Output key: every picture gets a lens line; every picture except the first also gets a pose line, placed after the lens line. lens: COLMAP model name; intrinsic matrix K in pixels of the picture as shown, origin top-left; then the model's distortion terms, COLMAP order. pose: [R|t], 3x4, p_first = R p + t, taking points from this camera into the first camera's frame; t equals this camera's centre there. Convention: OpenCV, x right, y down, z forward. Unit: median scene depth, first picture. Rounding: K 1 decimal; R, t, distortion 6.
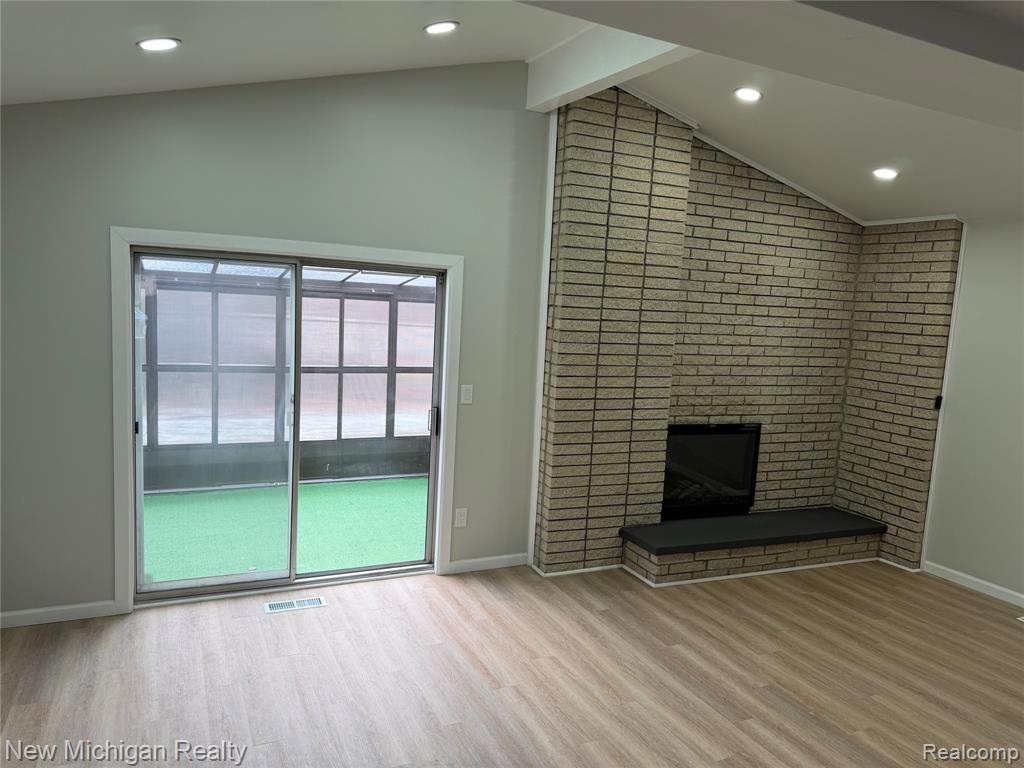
lens RADIAL K [[736.4, 0, 512.0], [0, 736.4, 384.0], [0, 0, 1]] dist [0.203461, -0.347463]
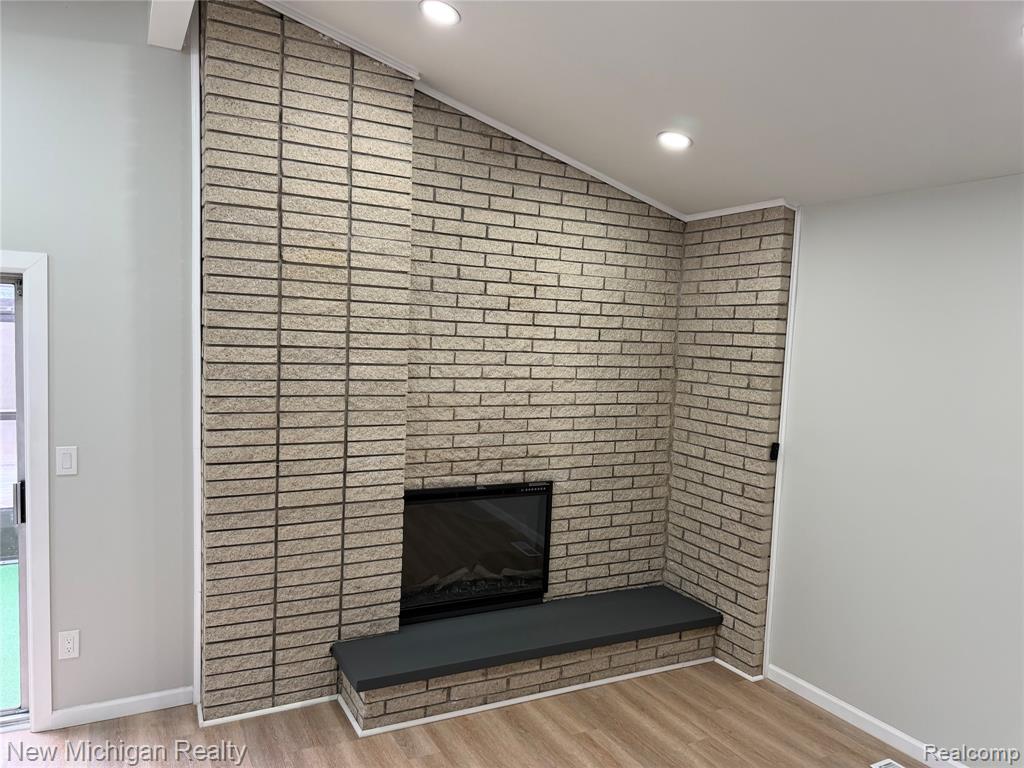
lens RADIAL K [[736.4, 0, 512.0], [0, 736.4, 384.0], [0, 0, 1]] dist [0.203461, -0.347463]
pose [[0.999290, -0.017083, 0.033587, 0.285064], [0.018207, 0.999274, -0.033471, -0.022221], [-0.032990, 0.034059, 0.998875, 0.271456]]
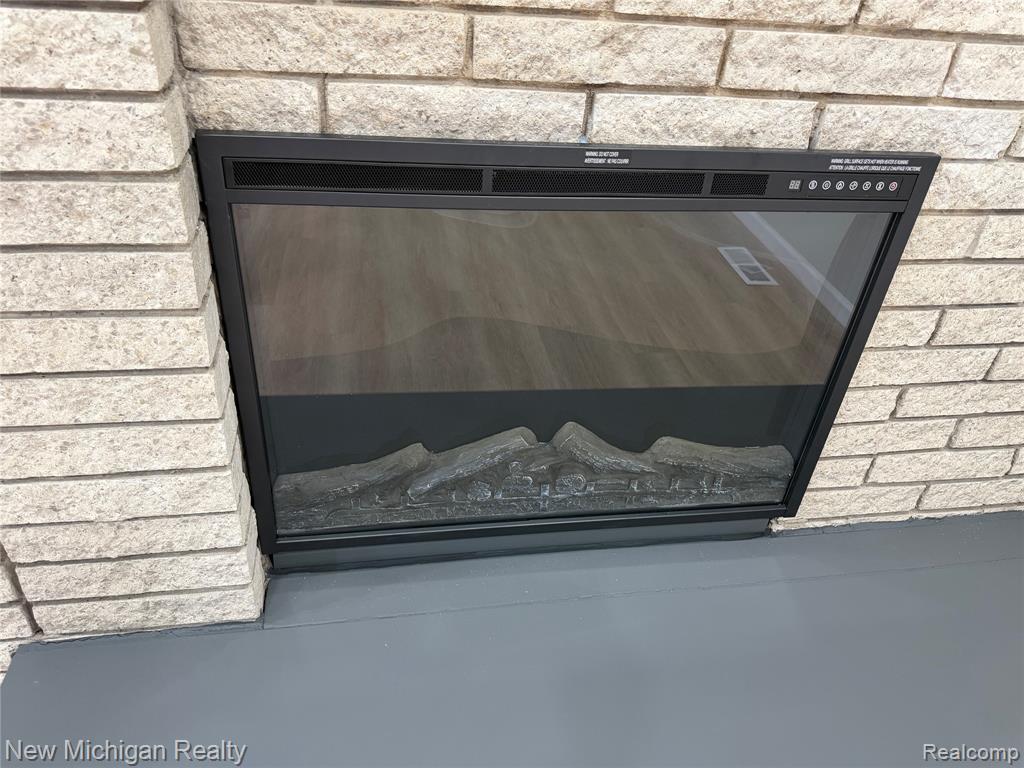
lens RADIAL K [[741.6, 0, 512.0], [0, 741.6, 384.0], [0, 0, 1]] dist [0.002339, -0.001723]
pose [[0.966373, 0.160164, -0.201174, 0.298071], [-0.052844, 0.889333, 0.454196, 0.028621], [0.251656, -0.428292, 0.867891, 0.858026]]
